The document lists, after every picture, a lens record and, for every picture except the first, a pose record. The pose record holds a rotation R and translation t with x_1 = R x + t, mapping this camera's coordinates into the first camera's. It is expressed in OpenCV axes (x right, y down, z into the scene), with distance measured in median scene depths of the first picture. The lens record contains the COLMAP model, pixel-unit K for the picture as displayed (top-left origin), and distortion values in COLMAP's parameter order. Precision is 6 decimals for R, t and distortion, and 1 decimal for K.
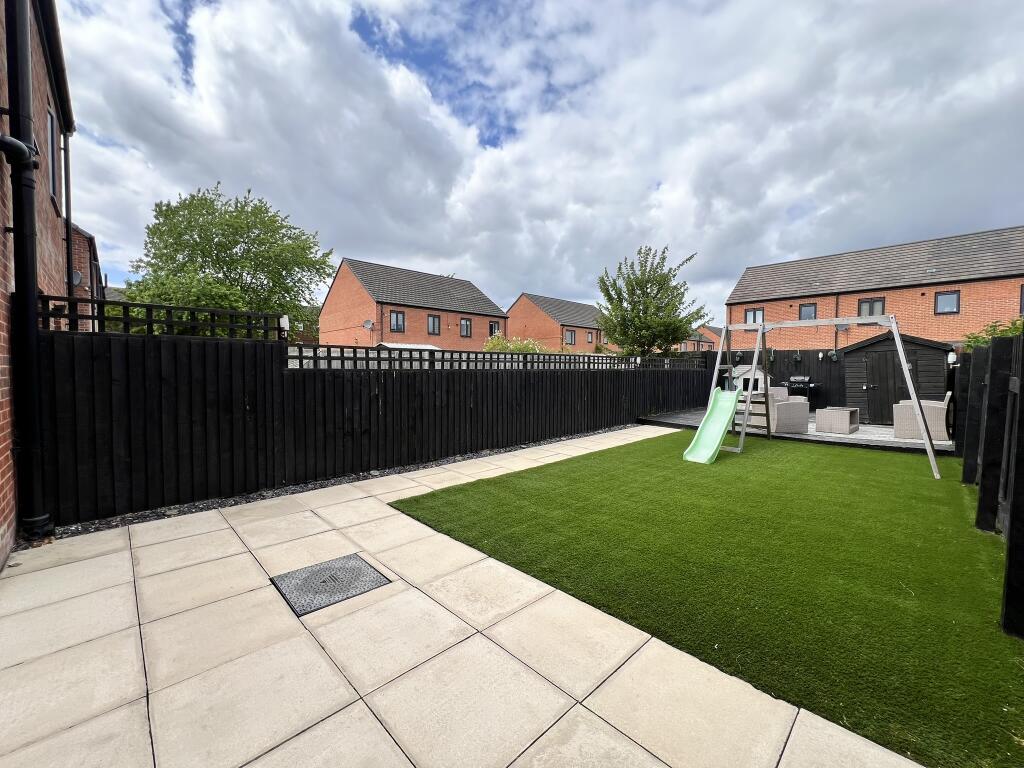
lens RADIAL K [[408.1, 0, 512.1], [0, 408.1, 387.1], [0, 0, 1]] dist [-0.000474, 0.000512]
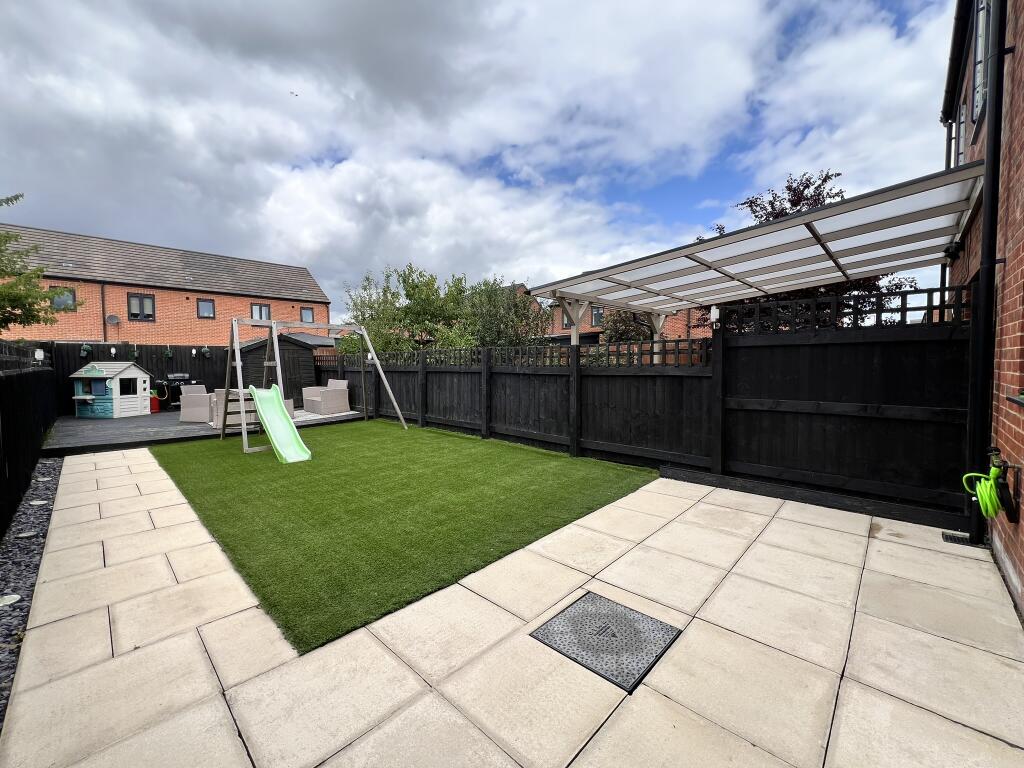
lens RADIAL K [[408.1, 0, 511.8], [0, 408.1, 382.6], [0, 0, 1]] dist [-0.000474, 0.000512]
pose [[-0.024091, -0.056275, 0.998125, -0.936291], [0.058786, 0.996607, 0.057608, -0.052139], [-0.997980, 0.060064, -0.020701, 0.910190]]
